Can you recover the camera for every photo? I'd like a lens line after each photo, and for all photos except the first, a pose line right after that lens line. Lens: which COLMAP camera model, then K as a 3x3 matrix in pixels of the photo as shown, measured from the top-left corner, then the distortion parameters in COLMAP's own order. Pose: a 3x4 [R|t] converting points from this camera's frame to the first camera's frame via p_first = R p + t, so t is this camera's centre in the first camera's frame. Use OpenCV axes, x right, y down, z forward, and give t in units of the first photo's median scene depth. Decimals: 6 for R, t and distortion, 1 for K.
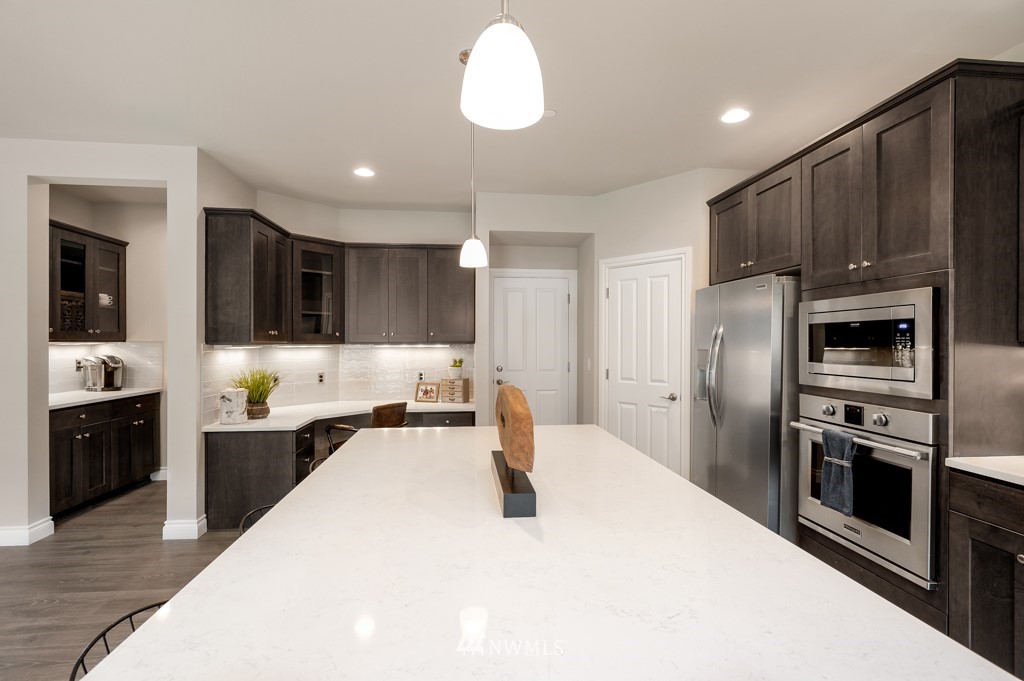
lens RADIAL K [[478.7, 0, 510.5], [0, 478.7, 345.7], [0, 0, 1]] dist [-0.005121, 0.001803]
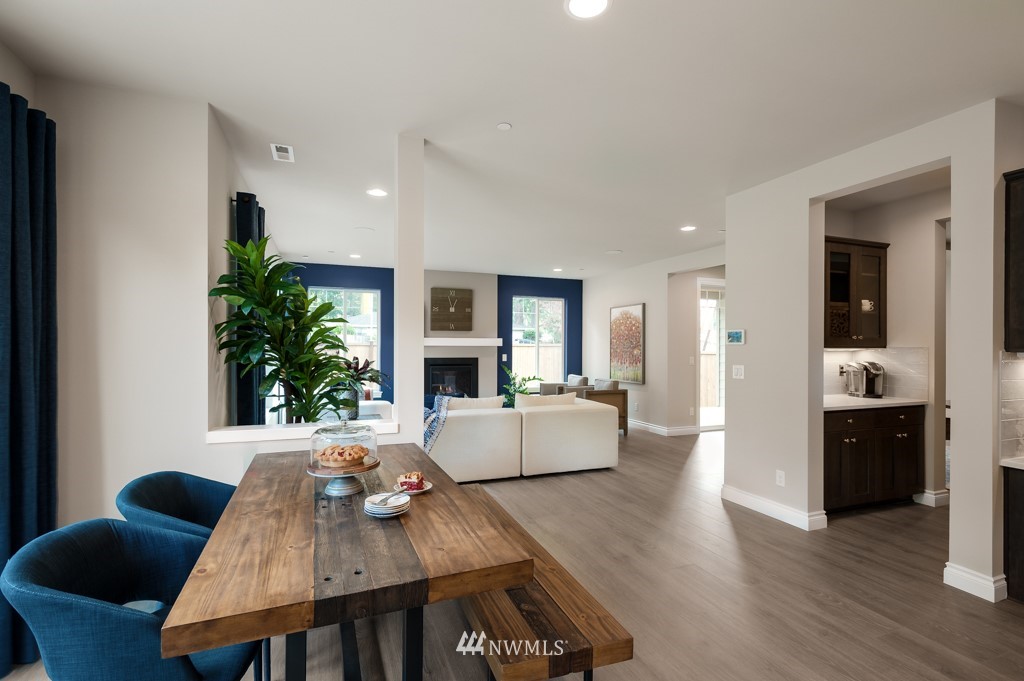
lens RADIAL K [[478.7, 0, 514.4], [0, 478.7, 344.8], [0, 0, 1]] dist [-0.005121, 0.001803]
pose [[0.263511, -0.004174, -0.964647, -0.094883], [-0.010397, 0.999920, -0.007167, 0.000074], [0.964600, 0.011918, 0.263446, 0.035115]]
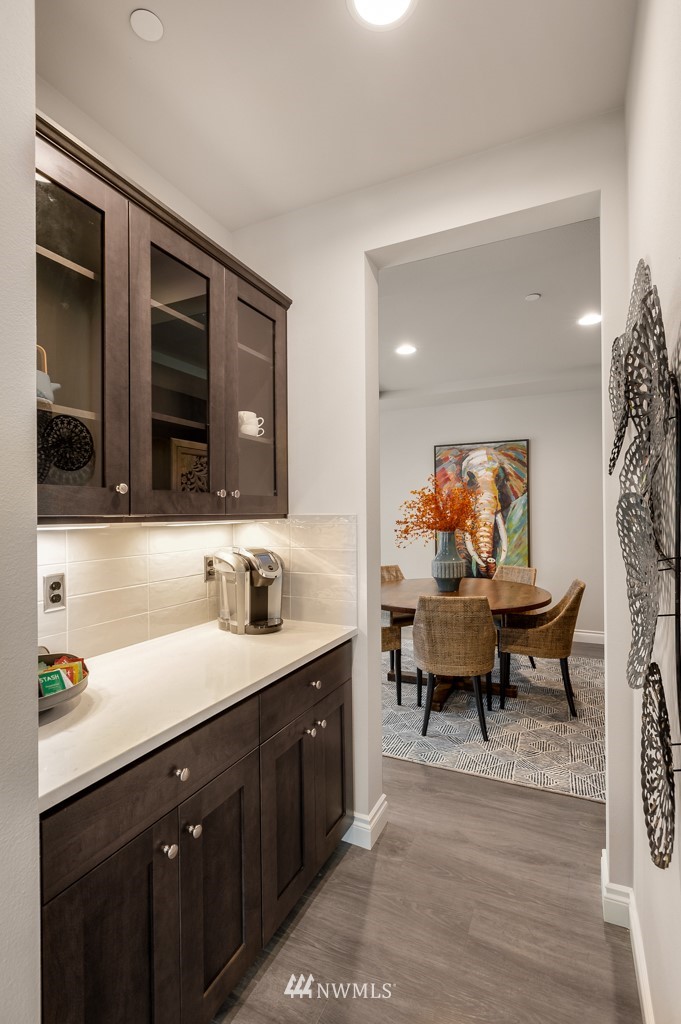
lens RADIAL K [[478.7, 0, 341.3], [0, 478.7, 516.1], [0, 0, 1]] dist [-0.005121, 0.001803]
pose [[0.852260, -0.009771, -0.523027, -0.622494], [0.007172, 0.999950, -0.006995, -0.008000], [0.523069, 0.002211, 0.852288, 0.758314]]
